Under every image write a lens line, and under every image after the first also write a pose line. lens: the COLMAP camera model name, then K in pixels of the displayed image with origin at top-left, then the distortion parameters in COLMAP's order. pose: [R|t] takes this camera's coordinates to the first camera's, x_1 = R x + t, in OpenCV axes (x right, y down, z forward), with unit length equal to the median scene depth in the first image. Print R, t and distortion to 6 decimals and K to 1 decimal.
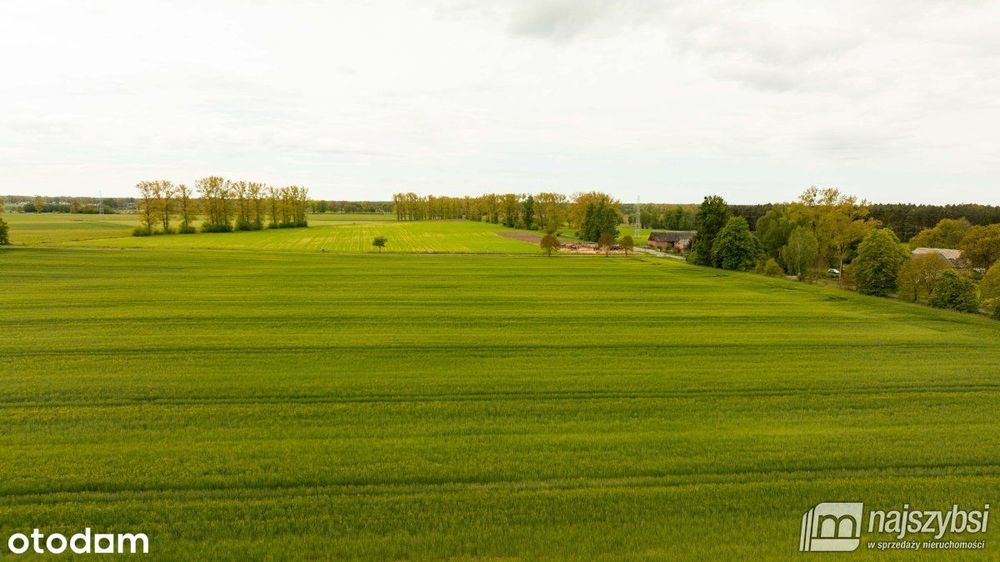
lens RADIAL K [[705.4, 0, 499.7], [0, 705.4, 281.1], [0, 0, 1]] dist [-0.032532, 0.028656]
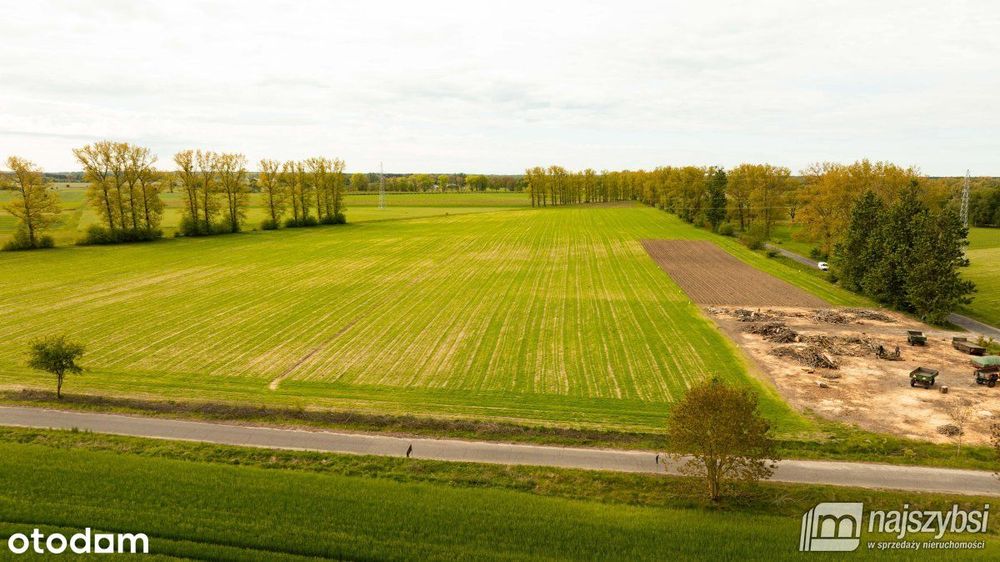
lens RADIAL K [[705.4, 0, 500.8], [0, 705.4, 279.5], [0, 0, 1]] dist [-0.032532, 0.028656]
pose [[0.959280, 0.033595, -0.280450, 0.034332], [-0.023540, 0.998956, 0.039148, -0.051568], [0.281473, -0.030953, 0.959070, 0.409643]]
